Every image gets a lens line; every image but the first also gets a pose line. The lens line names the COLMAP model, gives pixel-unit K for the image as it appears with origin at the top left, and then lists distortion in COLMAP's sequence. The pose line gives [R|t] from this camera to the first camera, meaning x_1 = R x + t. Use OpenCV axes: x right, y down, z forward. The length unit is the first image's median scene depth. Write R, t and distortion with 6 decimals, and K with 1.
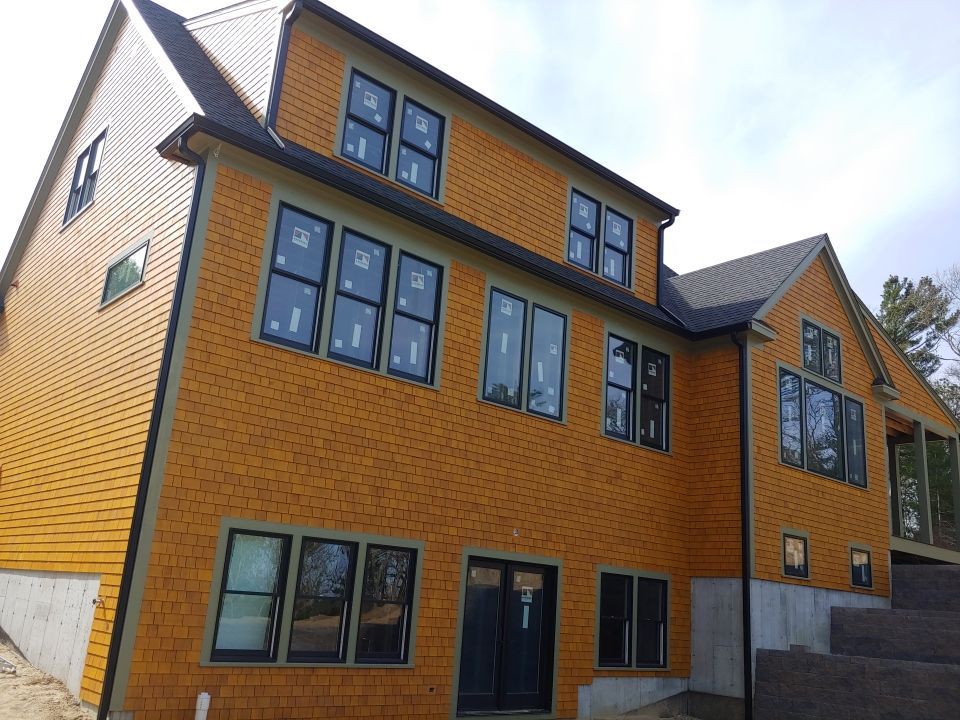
lens RADIAL K [[841.5, 0, 485.2], [0, 841.5, 362.4], [0, 0, 1]] dist [0.293213, -1.028272]
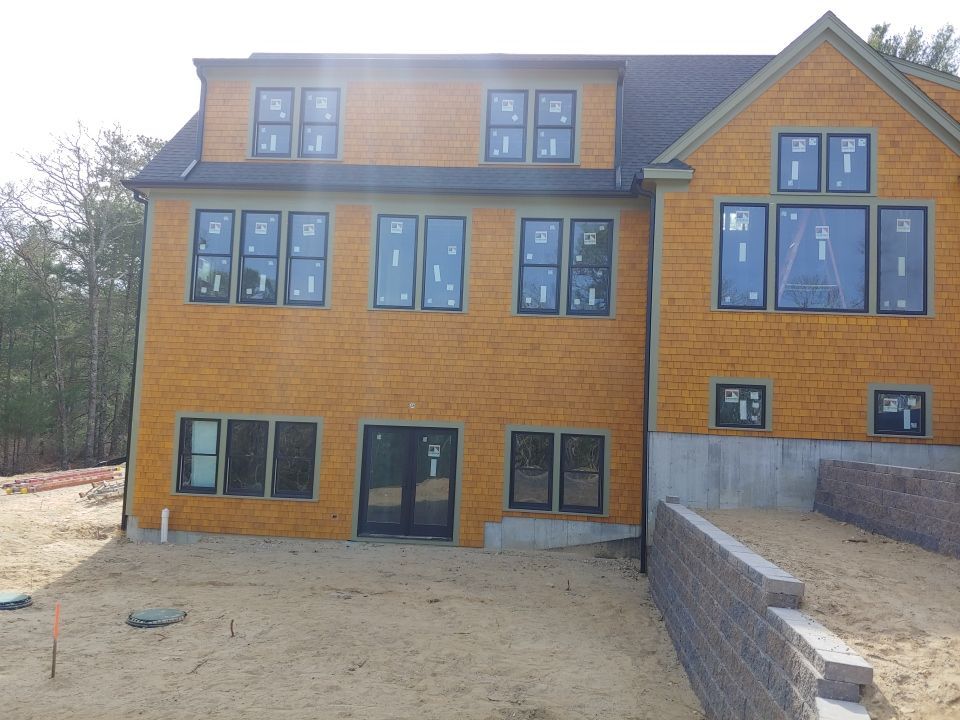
lens RADIAL K [[841.5, 0, 485.2], [0, 841.5, 362.4], [0, 0, 1]] dist [0.293213, -1.028272]
pose [[0.673095, -0.092584, -0.733738, 1.043459], [0.205634, 0.976439, 0.065431, 0.075018], [0.710393, -0.194923, 0.676275, 0.226270]]
